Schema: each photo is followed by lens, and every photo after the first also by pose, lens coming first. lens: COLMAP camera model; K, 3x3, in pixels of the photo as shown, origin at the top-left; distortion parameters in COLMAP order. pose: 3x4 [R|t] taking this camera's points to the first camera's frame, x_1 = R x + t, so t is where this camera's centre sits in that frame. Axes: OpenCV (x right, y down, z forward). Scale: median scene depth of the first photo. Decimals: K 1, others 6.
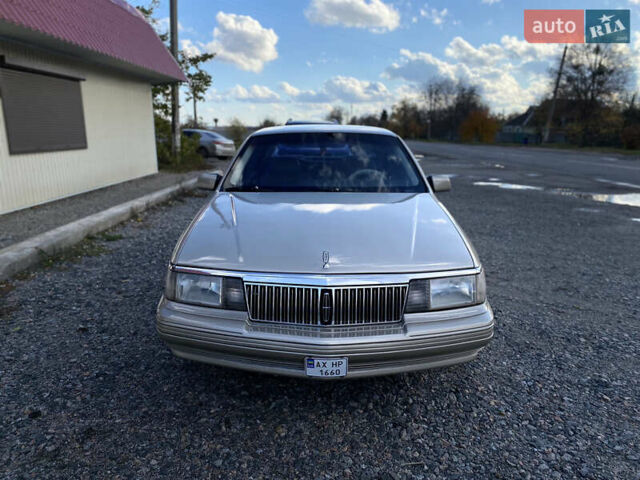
lens RADIAL K [[485.8, 0, 315.9], [0, 485.8, 240.7], [0, 0, 1]] dist [0.061849, -0.054665]
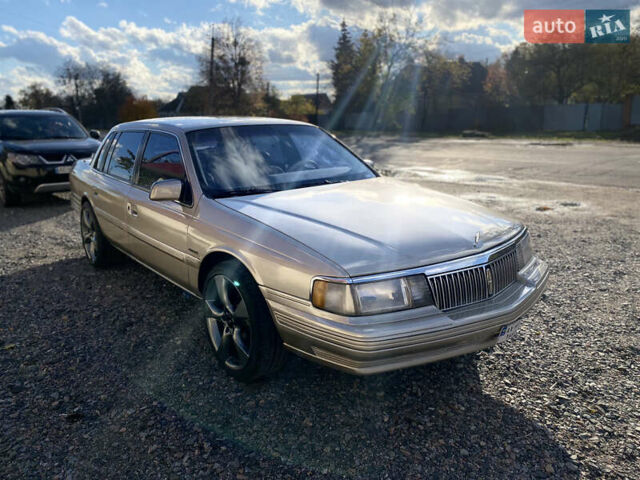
lens RADIAL K [[485.8, 0, 315.9], [0, 485.8, 240.7], [0, 0, 1]] dist [0.061849, -0.054665]
pose [[0.783340, -0.187085, 0.592771, -0.207432], [0.171789, 0.981648, 0.082802, -0.025211], [-0.597383, 0.036969, 0.801103, 0.075274]]
